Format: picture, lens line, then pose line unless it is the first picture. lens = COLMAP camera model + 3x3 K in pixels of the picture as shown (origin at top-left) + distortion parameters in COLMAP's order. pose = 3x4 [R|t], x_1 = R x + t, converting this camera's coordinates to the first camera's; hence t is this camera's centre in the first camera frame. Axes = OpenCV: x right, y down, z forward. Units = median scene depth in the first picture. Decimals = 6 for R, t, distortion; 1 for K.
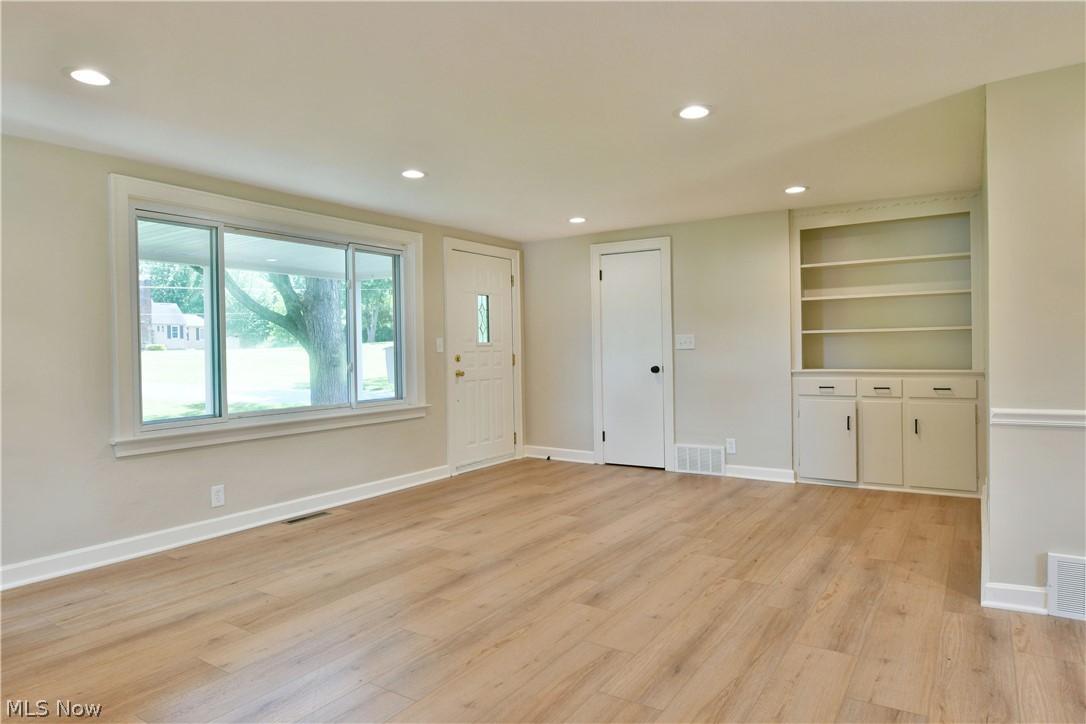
lens RADIAL K [[658.4, 0, 539.8], [0, 658.4, 359.2], [0, 0, 1]] dist [-0.013195, -0.004481]
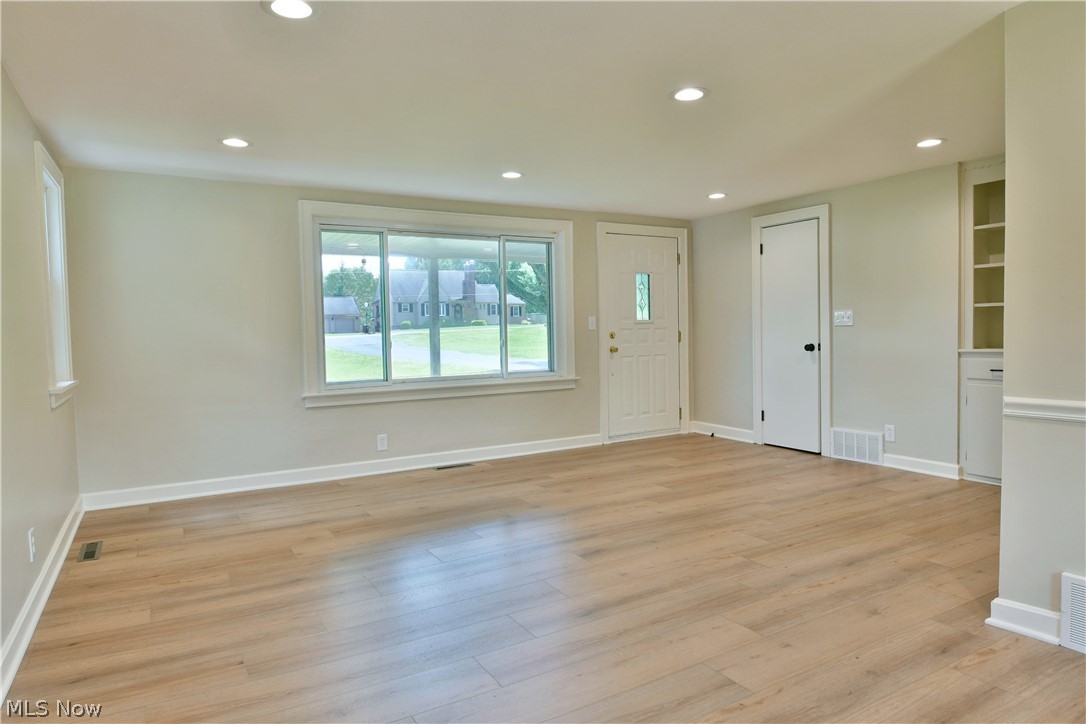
lens RADIAL K [[658.4, 0, 539.8], [0, 658.4, 359.2], [0, 0, 1]] dist [-0.013195, -0.004481]
pose [[0.899551, 0.017260, -0.436475, 0.263062], [-0.000943, 0.999293, 0.037572, -0.002696], [0.436815, -0.033386, 0.898932, -0.015088]]
